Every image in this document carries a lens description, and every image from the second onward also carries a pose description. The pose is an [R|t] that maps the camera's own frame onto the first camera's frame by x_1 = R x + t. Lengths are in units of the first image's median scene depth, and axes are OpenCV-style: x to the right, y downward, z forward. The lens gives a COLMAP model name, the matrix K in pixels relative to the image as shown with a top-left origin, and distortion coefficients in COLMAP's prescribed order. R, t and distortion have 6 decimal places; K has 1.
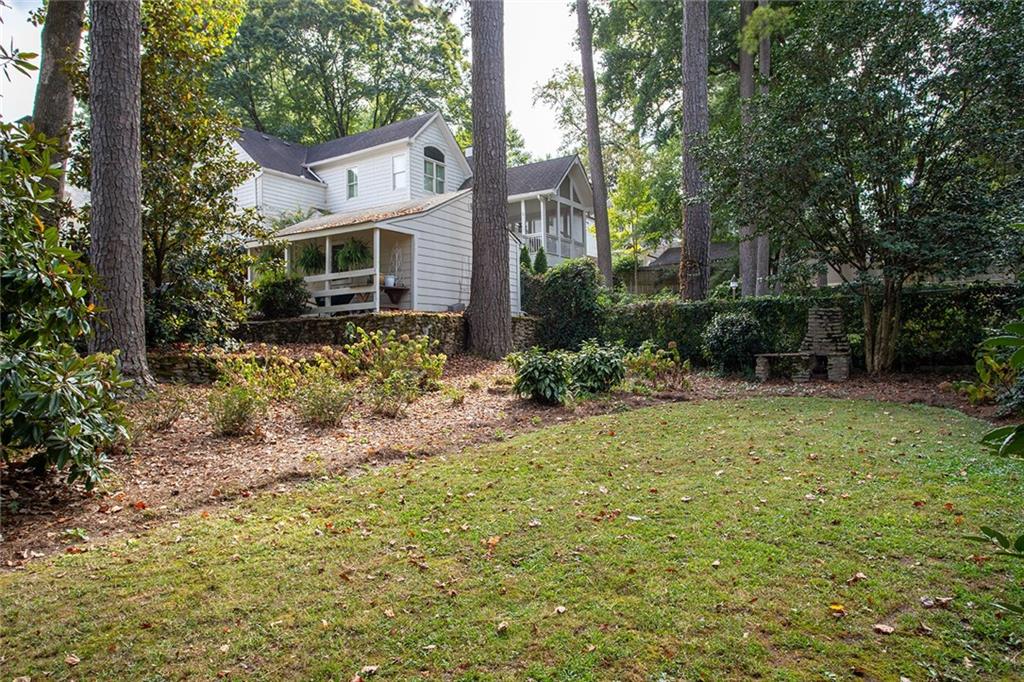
lens RADIAL K [[669.2, 0, 512.0], [0, 669.2, 341.0], [0, 0, 1]] dist [-0.027082, 0.001721]
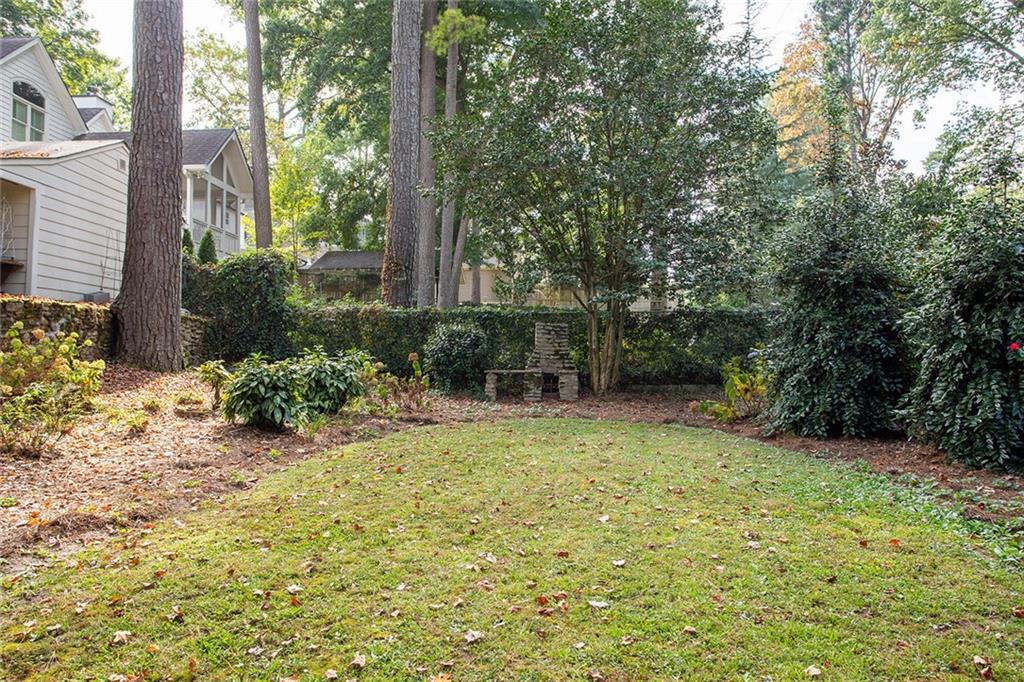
lens RADIAL K [[721.5, 0, 512.0], [0, 721.5, 341.0], [0, 0, 1]] dist [-0.063688, 0.079089]
pose [[0.870311, 0.039727, 0.490898, -0.085654], [-0.030147, 0.999170, -0.027412, 0.005955], [-0.491579, 0.009058, 0.870786, 0.129466]]
